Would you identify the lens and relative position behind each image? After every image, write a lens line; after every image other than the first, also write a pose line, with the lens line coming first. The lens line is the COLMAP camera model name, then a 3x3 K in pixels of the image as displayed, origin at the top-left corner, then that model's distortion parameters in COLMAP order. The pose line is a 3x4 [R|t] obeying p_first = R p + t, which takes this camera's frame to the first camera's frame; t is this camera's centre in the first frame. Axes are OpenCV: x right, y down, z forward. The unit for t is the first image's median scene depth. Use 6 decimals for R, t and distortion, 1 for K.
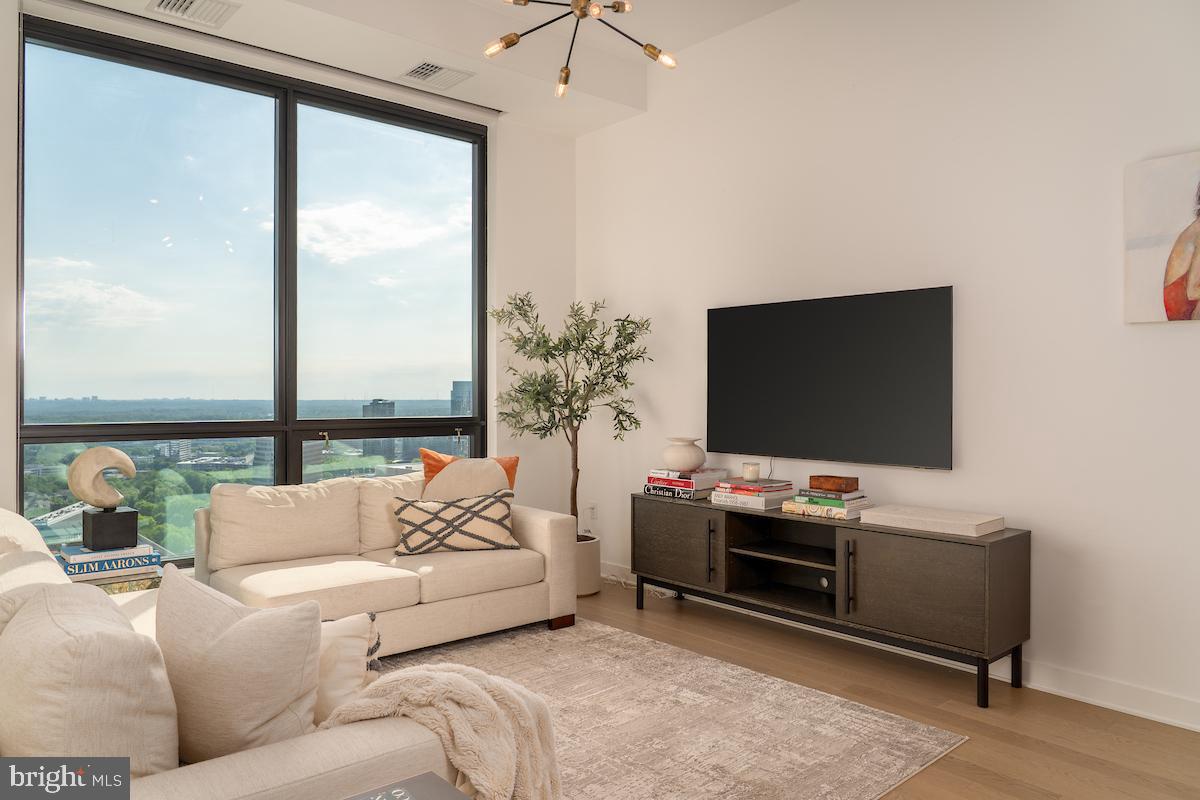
lens RADIAL K [[835.8, 0, 603.8], [0, 835.8, 395.6], [0, 0, 1]] dist [0.005976, 0.003368]
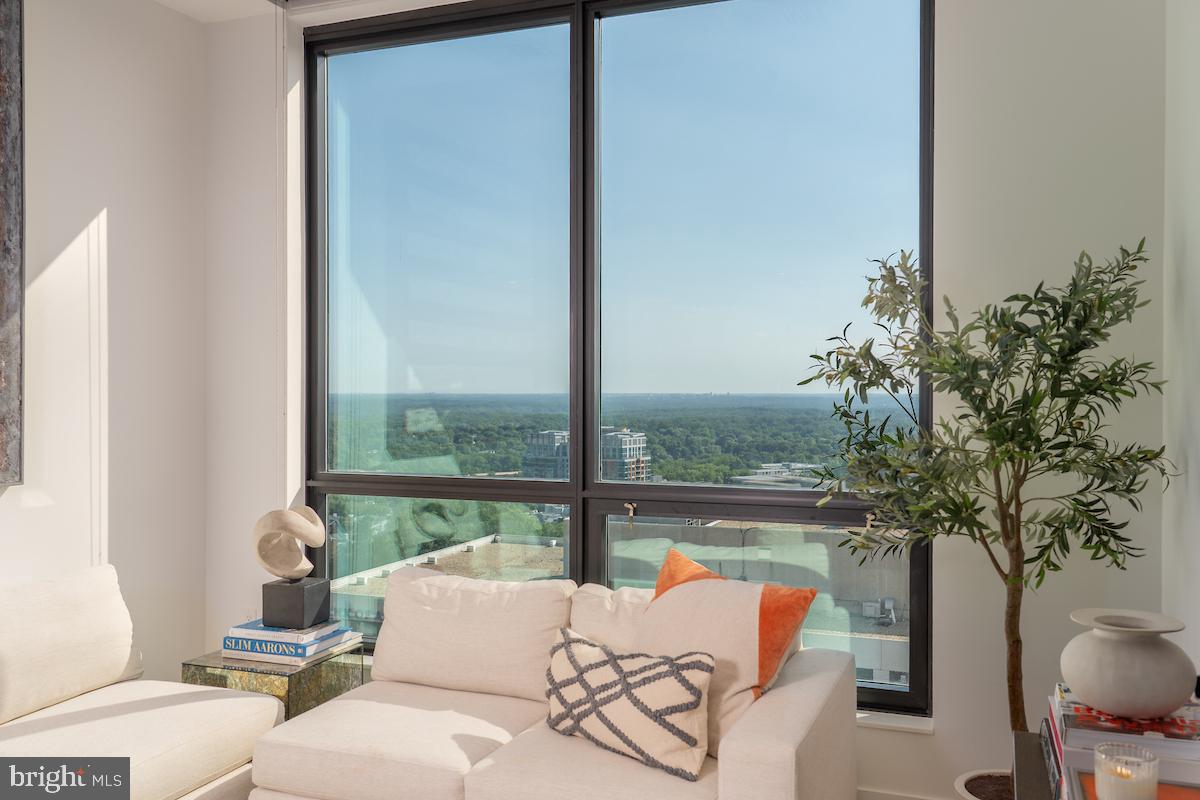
lens RADIAL K [[1050.6, 0, 598.1], [0, 1050.6, 398.6], [0, 0, 1]] dist [0.011780, 0.002093]
pose [[0.466797, 0.004876, -0.884351, 0.059465], [-0.005059, 0.999983, 0.002844, -0.006406], [0.884350, 0.003146, 0.466814, 0.091077]]
